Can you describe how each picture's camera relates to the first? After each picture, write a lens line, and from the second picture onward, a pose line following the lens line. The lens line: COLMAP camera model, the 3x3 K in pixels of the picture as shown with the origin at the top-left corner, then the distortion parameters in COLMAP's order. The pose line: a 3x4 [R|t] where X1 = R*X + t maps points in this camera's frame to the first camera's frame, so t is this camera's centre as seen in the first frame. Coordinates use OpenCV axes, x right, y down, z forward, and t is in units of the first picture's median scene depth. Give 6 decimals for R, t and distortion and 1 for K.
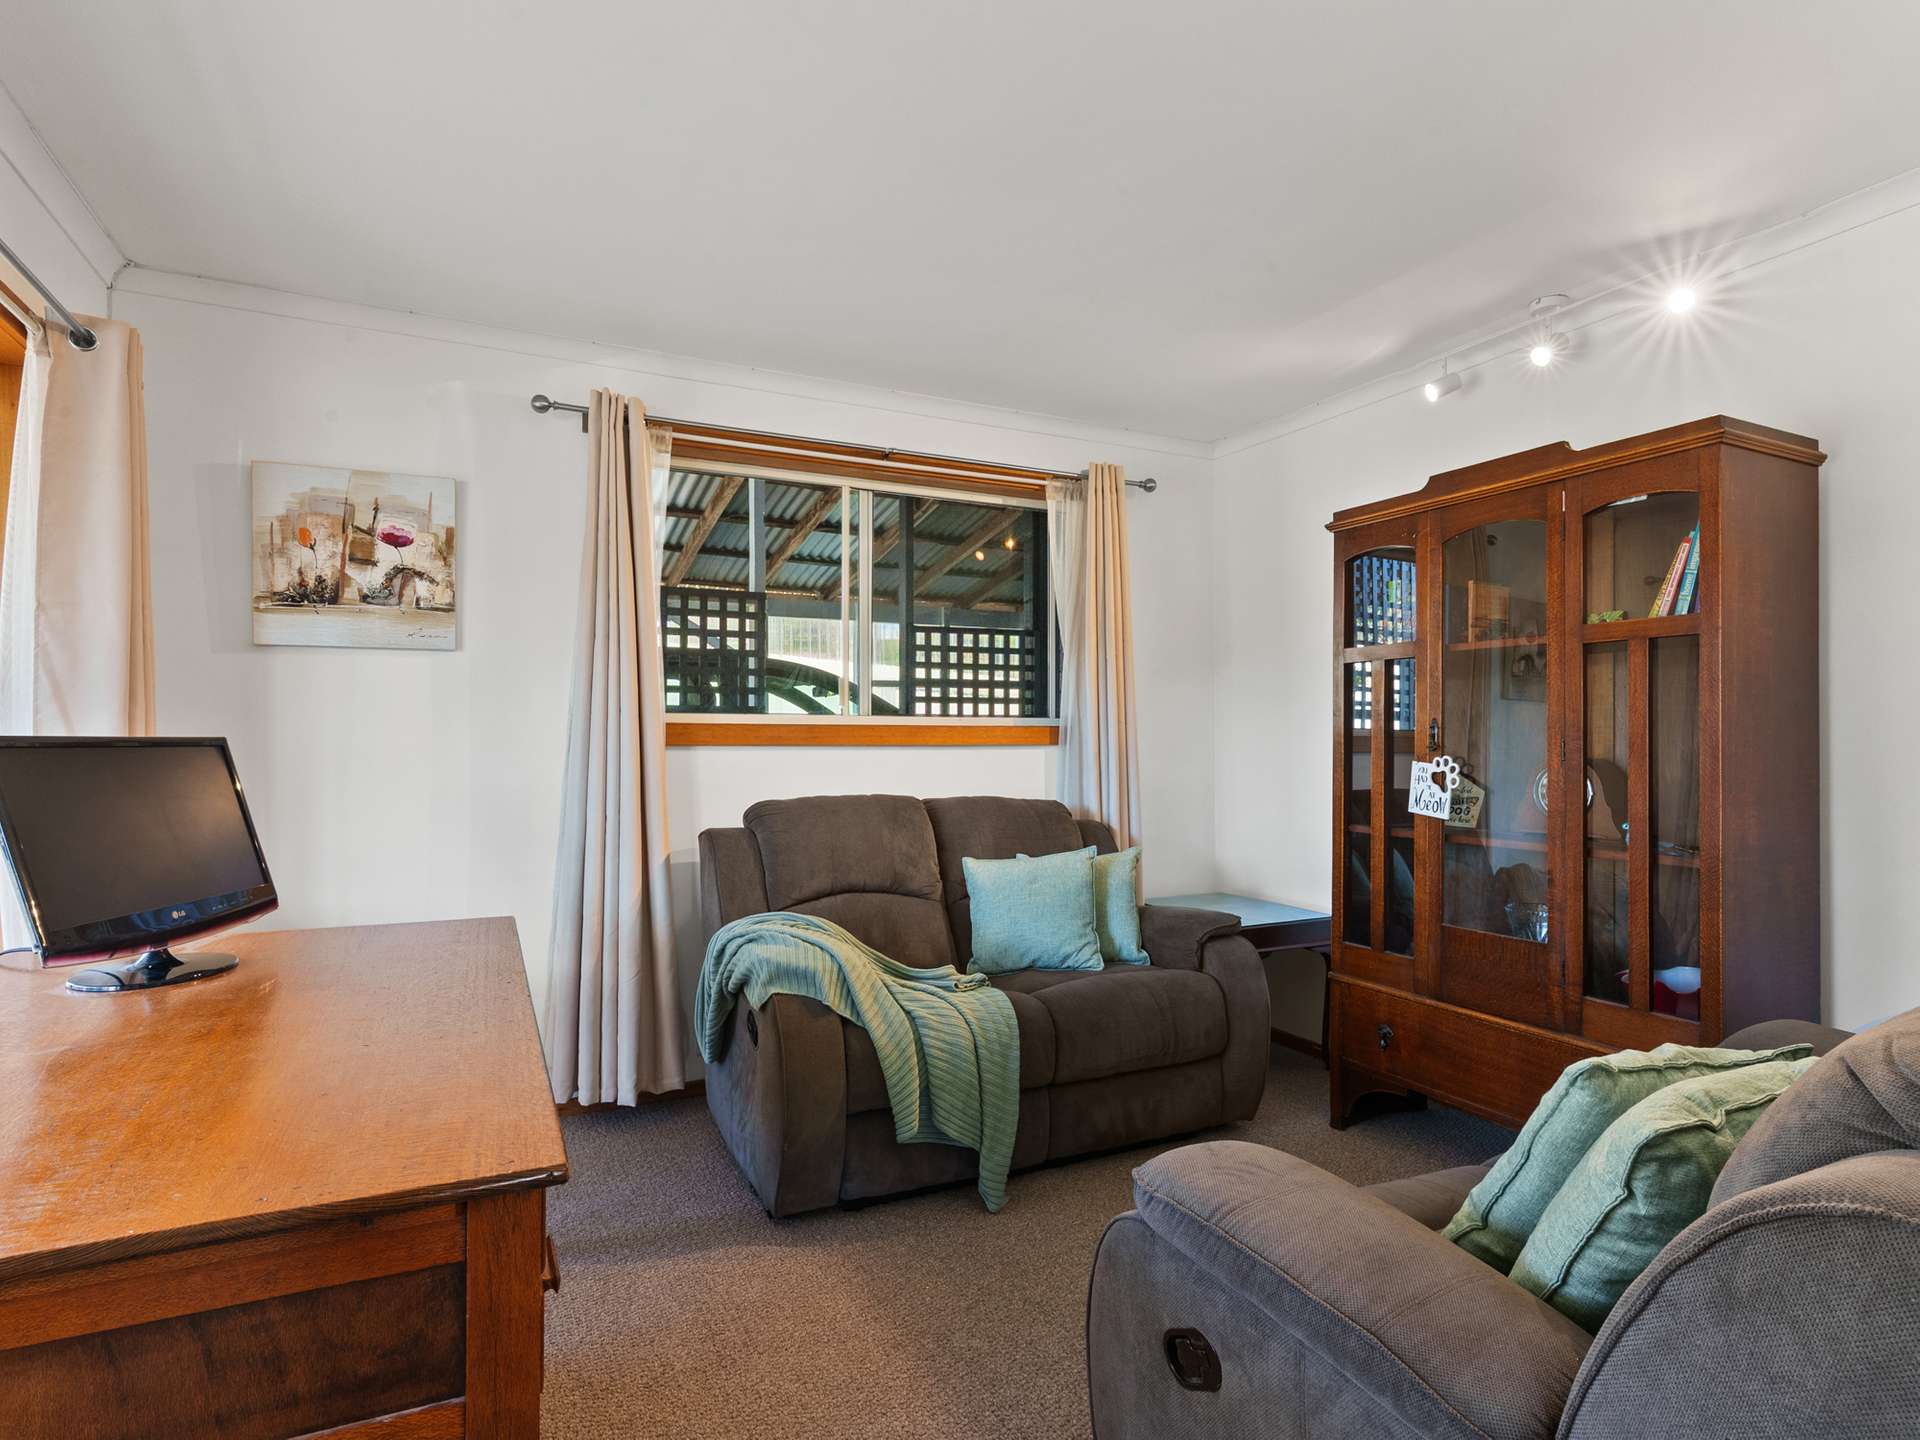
lens RADIAL K [[1032.9, 0, 951.6], [0, 1032.9, 742.4], [0, 0, 1]] dist [0.001071, 0.000352]
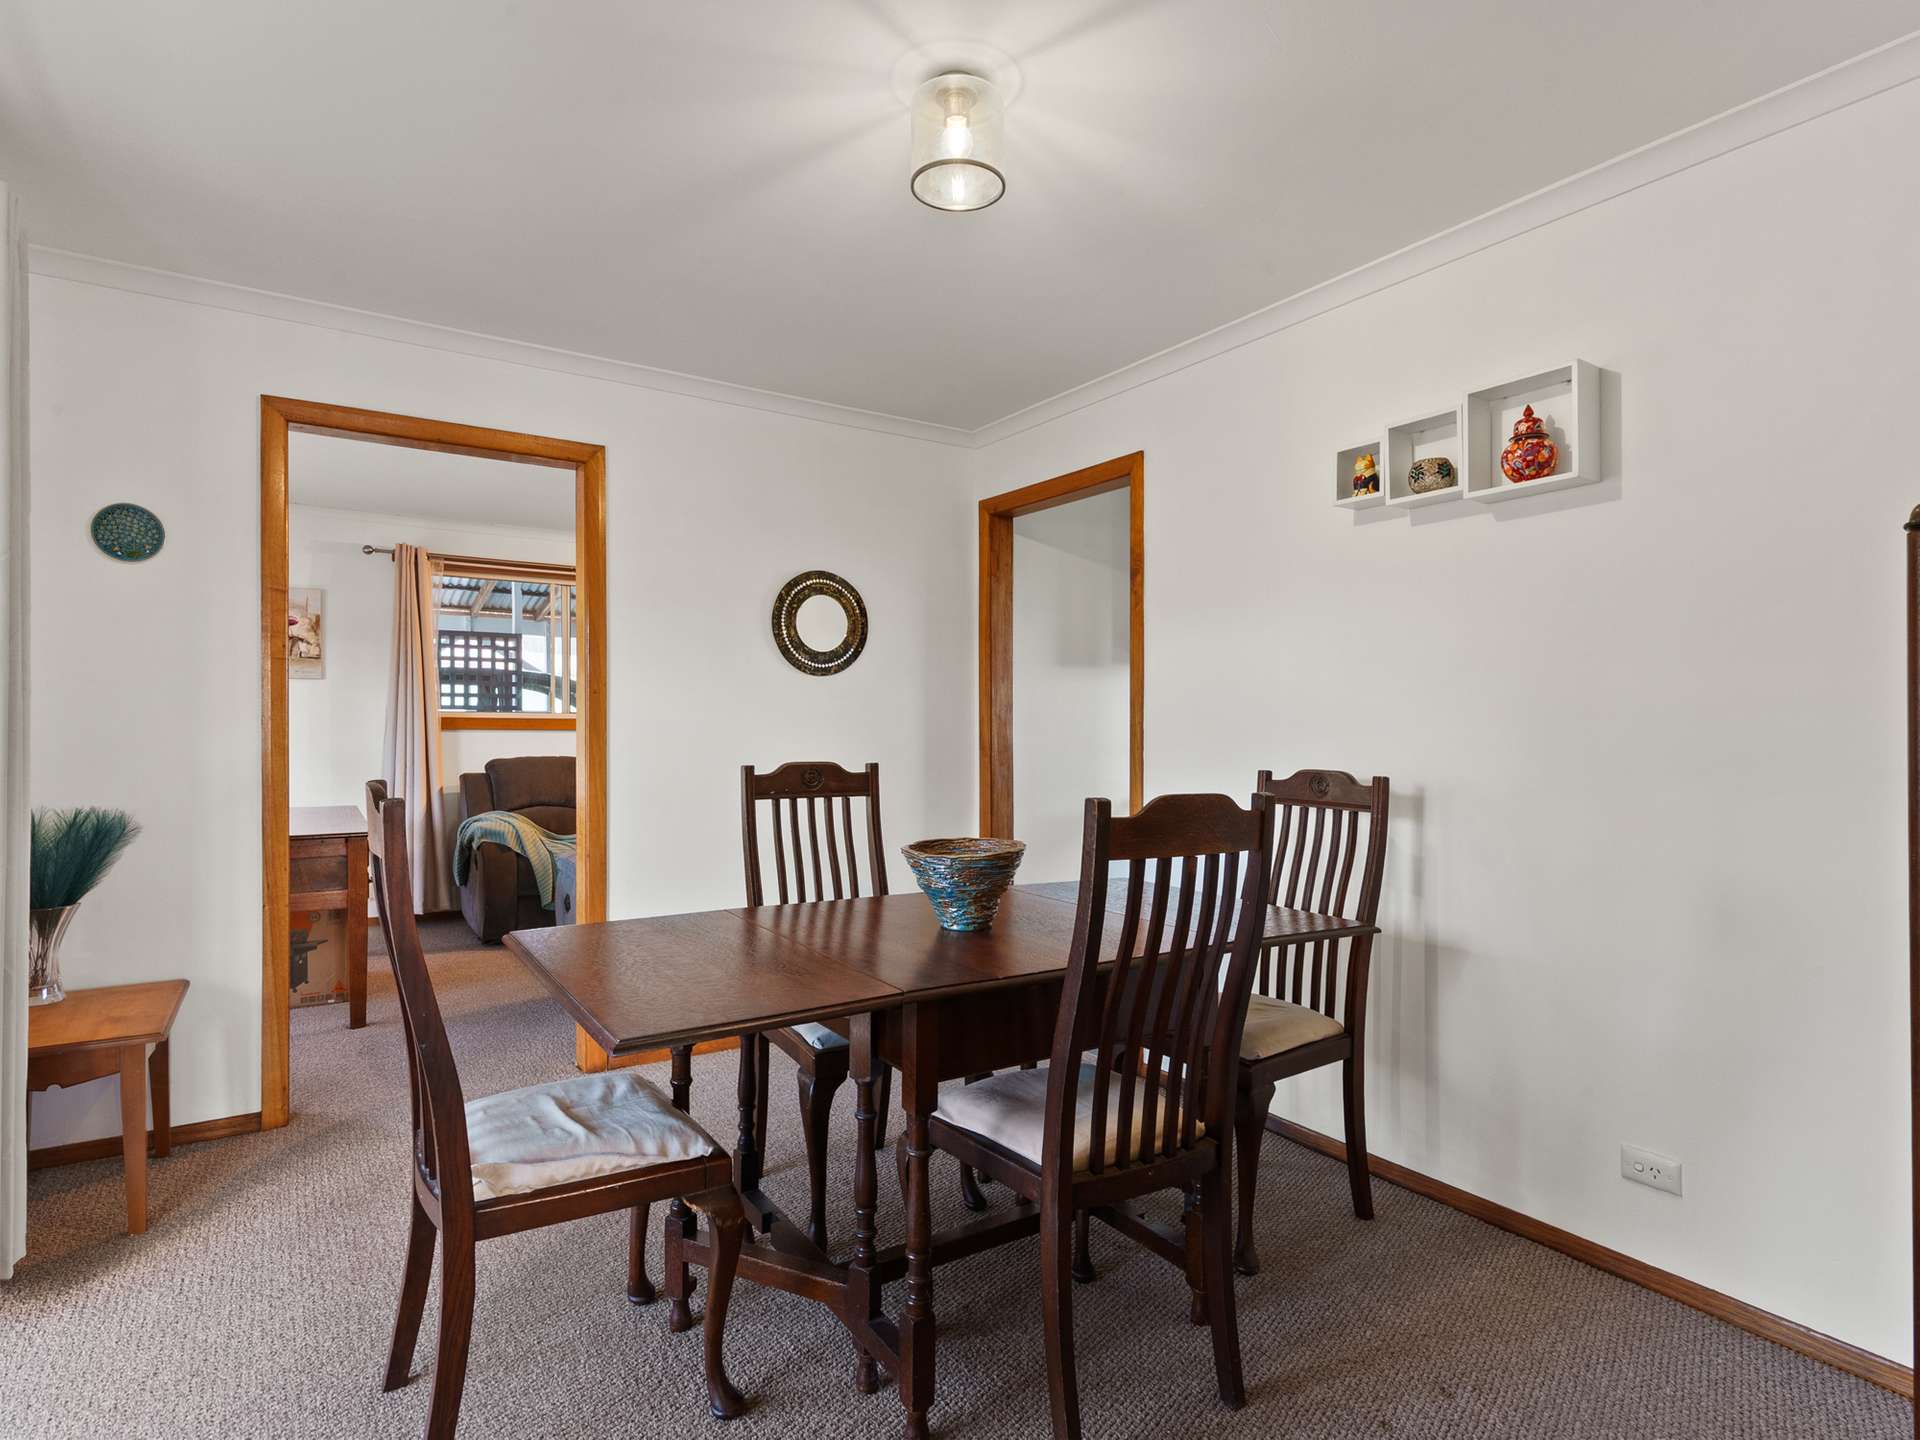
lens RADIAL K [[1032.9, 0, 951.6], [0, 1032.9, 742.4], [0, 0, 1]] dist [0.001071, 0.000352]
pose [[0.991838, -0.003564, 0.127454, 0.416391], [0.002456, 0.999958, 0.008850, 0.012762], [-0.127480, -0.008465, 0.991805, -1.008130]]
